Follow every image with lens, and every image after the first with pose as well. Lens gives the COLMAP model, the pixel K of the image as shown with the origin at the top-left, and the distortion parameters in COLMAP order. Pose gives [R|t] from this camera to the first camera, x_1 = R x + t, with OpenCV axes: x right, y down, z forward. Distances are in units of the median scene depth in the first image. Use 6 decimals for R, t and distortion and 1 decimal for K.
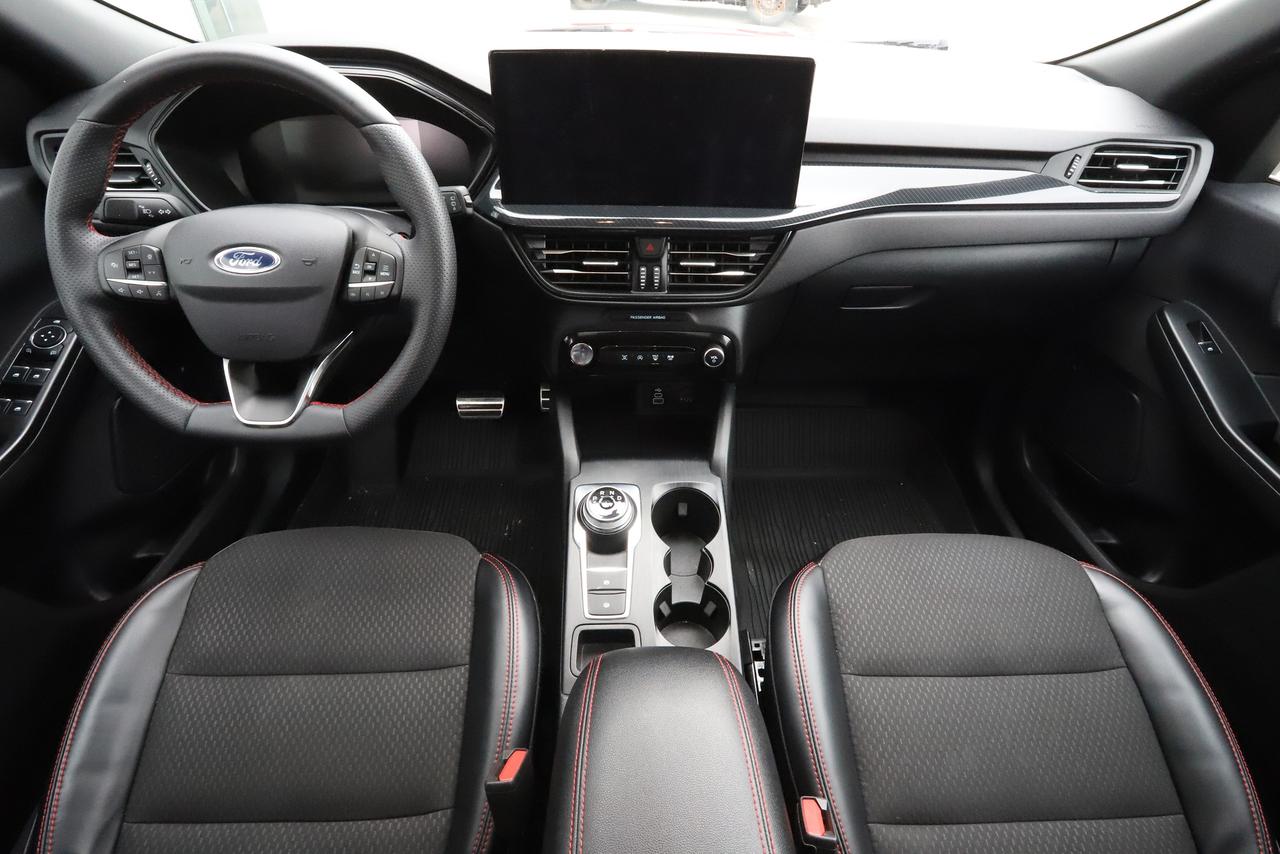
lens RADIAL K [[621.3, 0, 643.5], [0, 621.3, 416.1], [0, 0, 1]] dist [-0.078567, 0.027666]
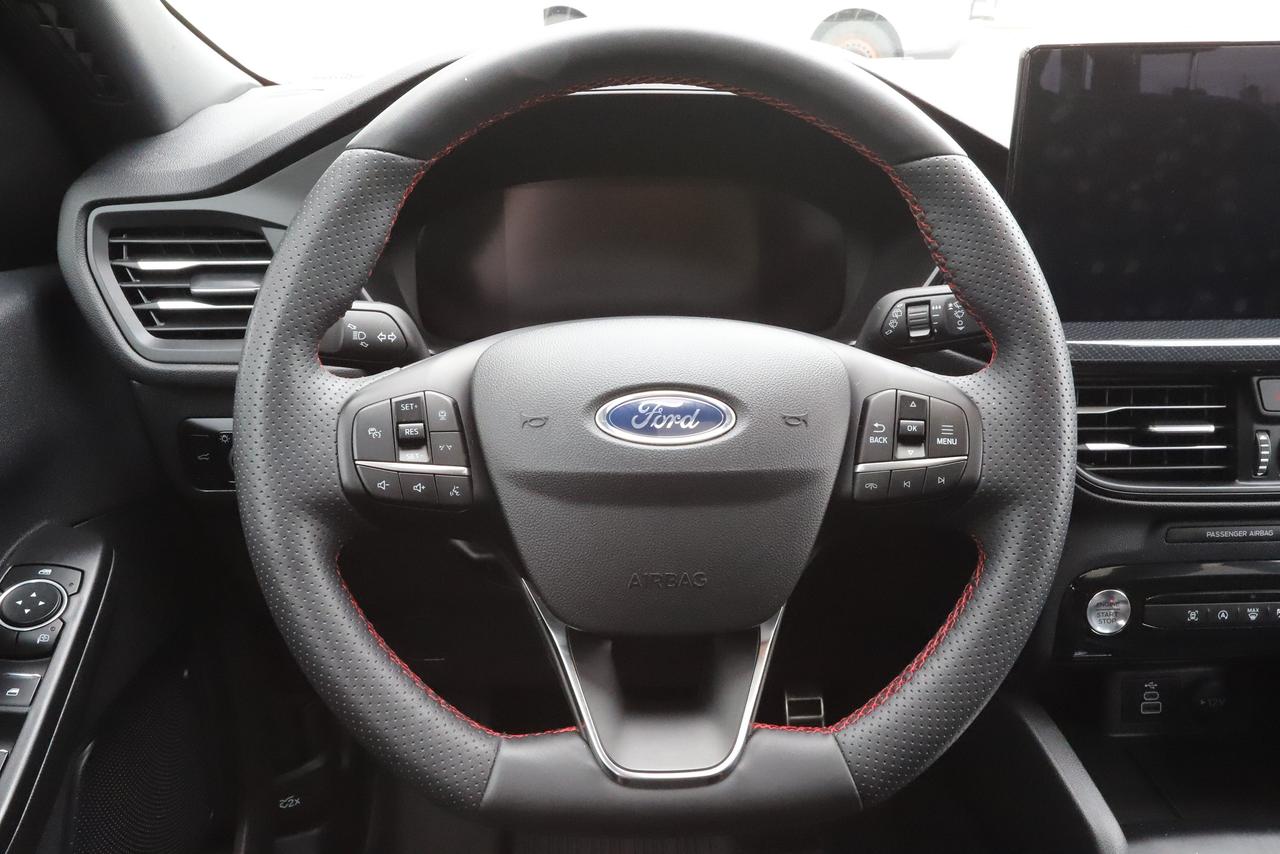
lens RADIAL K [[1075.4, 0, 656.6], [0, 1075.4, 419.6], [0, 0, 1]] dist [0.006136, 0.006266]
pose [[0.999309, -0.032364, 0.018301, -0.551706], [0.036348, 0.953986, -0.297641, -0.002442], [-0.007826, 0.298100, 0.954502, 0.147960]]
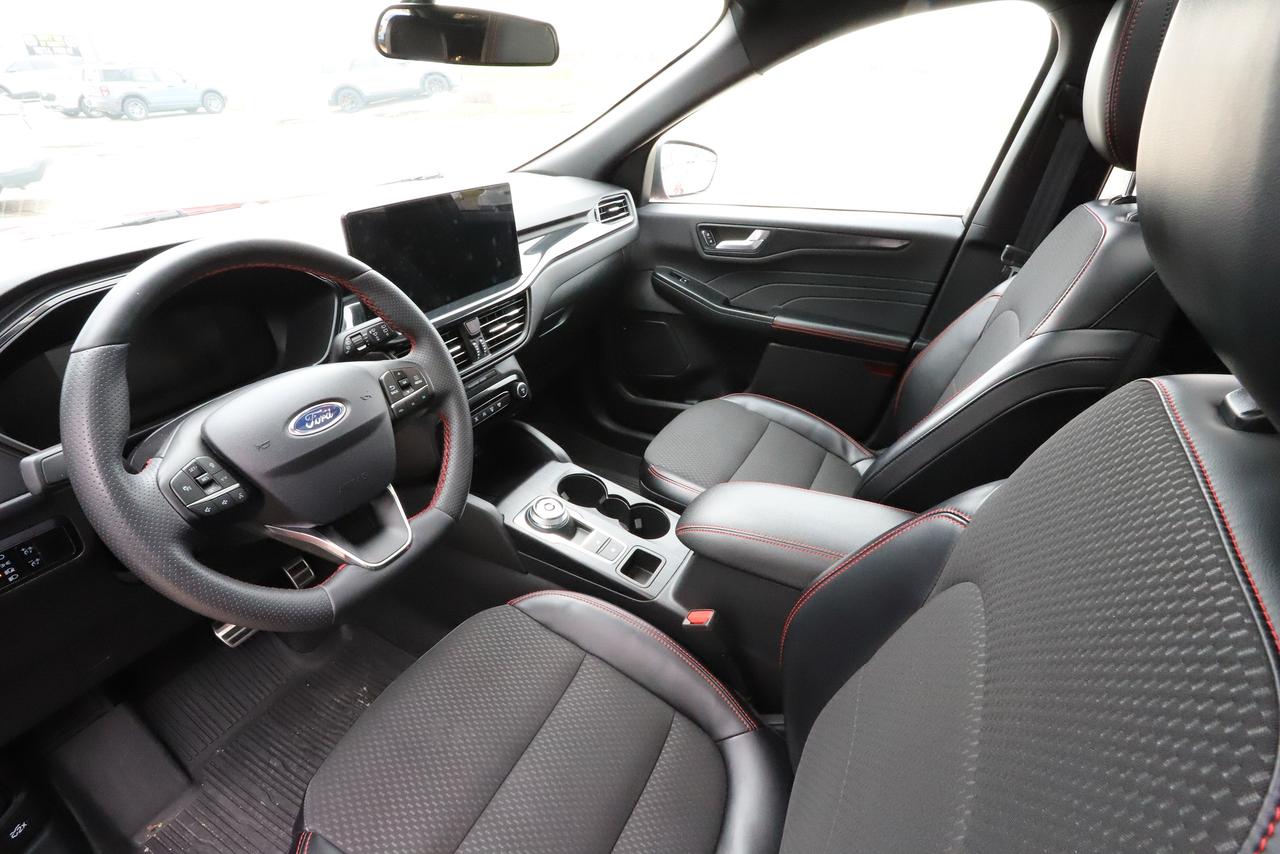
lens RADIAL K [[621.3, 0, 643.5], [0, 621.3, 416.1], [0, 0, 1]] dist [-0.078567, 0.027666]
pose [[0.482473, -0.429264, 0.763513, -0.962367], [0.565776, 0.818167, 0.102470, -0.041458], [-0.668668, 0.382538, 0.637611, -0.041186]]
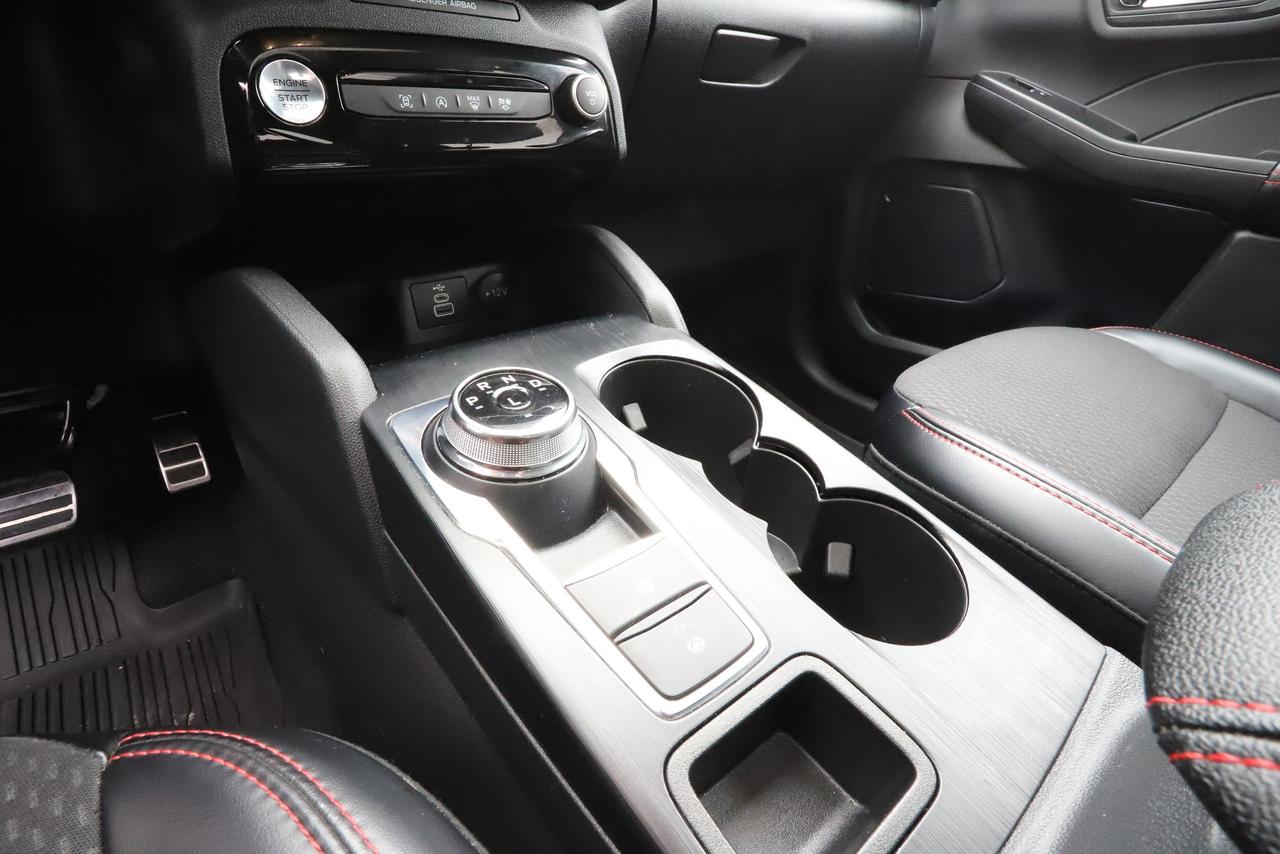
lens RADIAL K [[621.3, 0, 643.5], [0, 621.3, 416.1], [0, 0, 1]] dist [-0.078567, 0.027666]
pose [[0.790425, -0.271679, 0.549017, -0.213513], [0.366347, 0.927973, -0.068229, 0.217593], [-0.490936, 0.255061, 0.833022, 0.746422]]
